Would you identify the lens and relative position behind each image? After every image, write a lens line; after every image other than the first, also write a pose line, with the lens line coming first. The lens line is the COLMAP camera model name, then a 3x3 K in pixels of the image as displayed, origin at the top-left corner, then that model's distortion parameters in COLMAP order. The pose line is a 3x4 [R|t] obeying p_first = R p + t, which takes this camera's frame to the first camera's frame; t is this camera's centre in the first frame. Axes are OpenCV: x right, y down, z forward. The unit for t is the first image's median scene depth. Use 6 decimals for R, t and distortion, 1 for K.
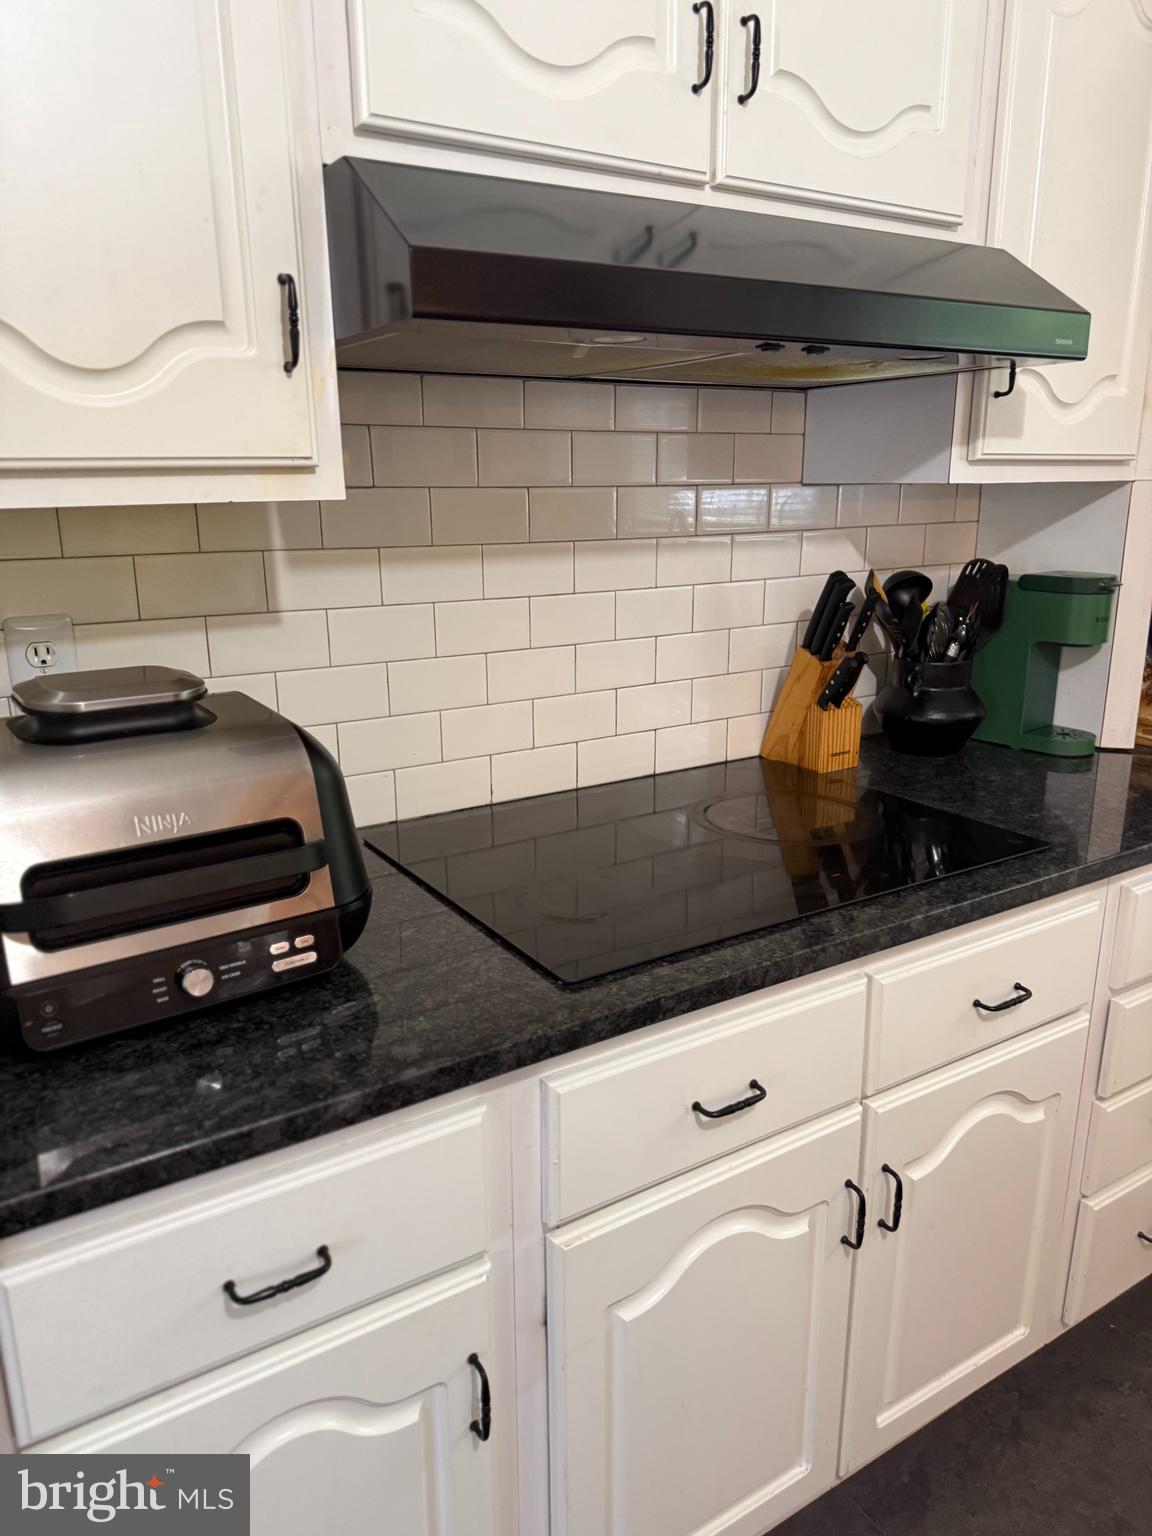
lens RADIAL K [[1091.3, 0, 581.2], [0, 1091.3, 765.8], [0, 0, 1]] dist [0.082040, -0.130253]
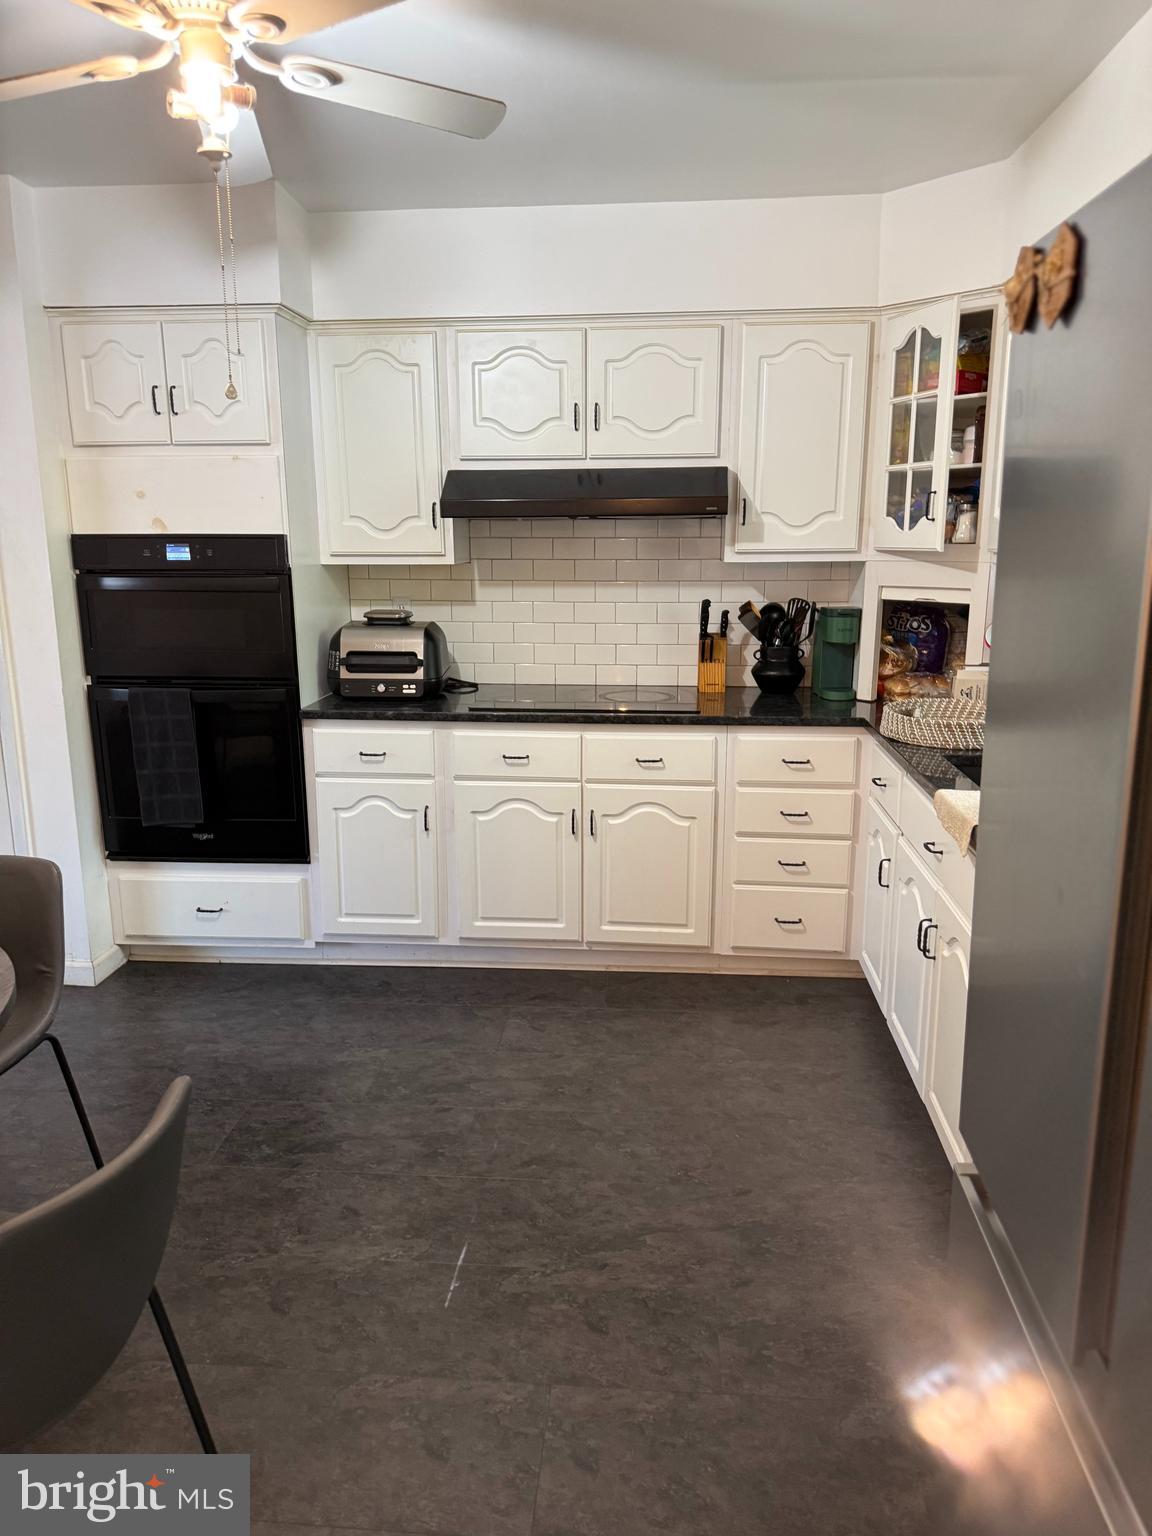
lens RADIAL K [[1091.3, 0, 581.2], [0, 1091.3, 765.8], [0, 0, 1]] dist [0.082040, -0.130253]
pose [[0.785159, 0.133929, -0.604639, 1.785997], [-0.161390, 0.986850, 0.009014, 0.222321], [0.597895, 0.090505, 0.796449, -1.118082]]
